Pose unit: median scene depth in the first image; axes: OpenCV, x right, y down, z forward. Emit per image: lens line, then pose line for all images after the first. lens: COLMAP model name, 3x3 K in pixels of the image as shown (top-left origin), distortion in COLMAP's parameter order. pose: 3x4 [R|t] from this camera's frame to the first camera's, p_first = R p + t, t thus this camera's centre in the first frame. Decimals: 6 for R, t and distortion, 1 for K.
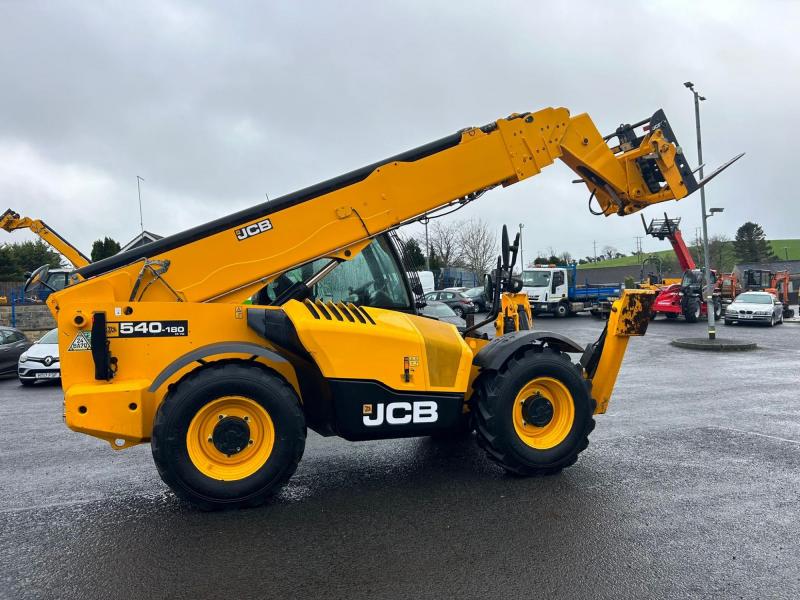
lens RADIAL K [[623.4, 0, 390.1], [0, 623.4, 296.2], [0, 0, 1]] dist [0.093793, -0.116087]
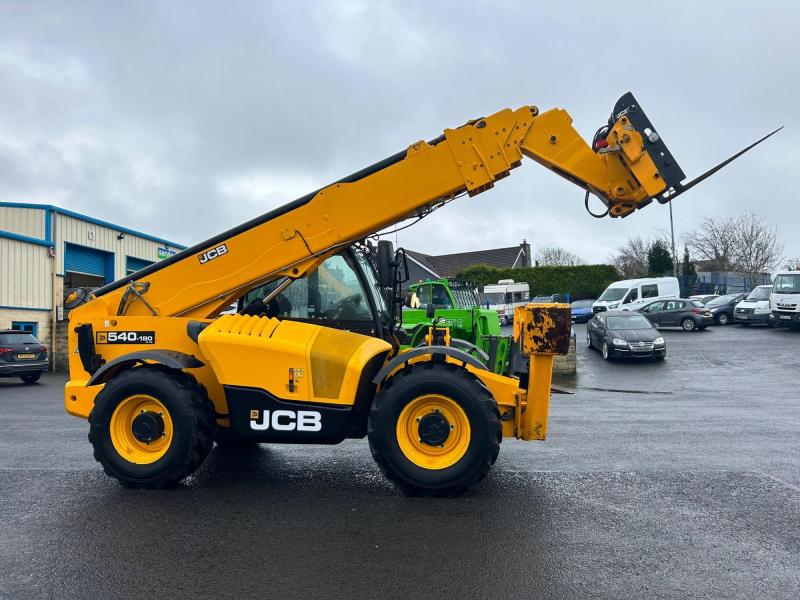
lens RADIAL K [[603.5, 0, 395.8], [0, 603.5, 302.7], [0, 0, 1]] dist [0.074593, -0.093367]
pose [[0.897780, -0.006279, -0.440400, 0.595243], [0.005603, 0.999980, -0.002836, -0.010639], [0.440409, 0.000079, 0.897797, 0.134824]]
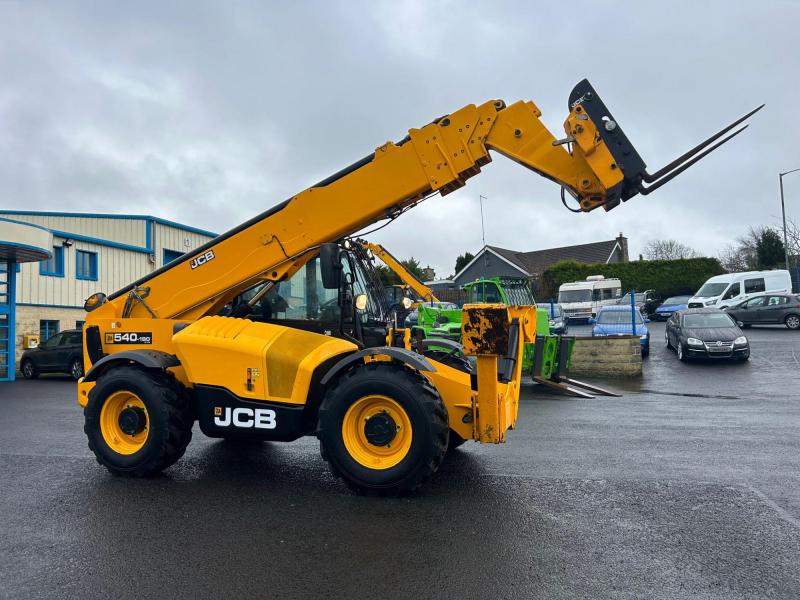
lens RADIAL K [[603.3, 0, 393.0], [0, 603.3, 305.9], [0, 0, 1]] dist [0.075510, -0.097535]
pose [[0.805596, -0.011076, -0.592362, 0.810828], [0.015947, 0.999868, 0.002993, -0.012485], [0.592251, -0.011858, 0.805666, 0.256119]]
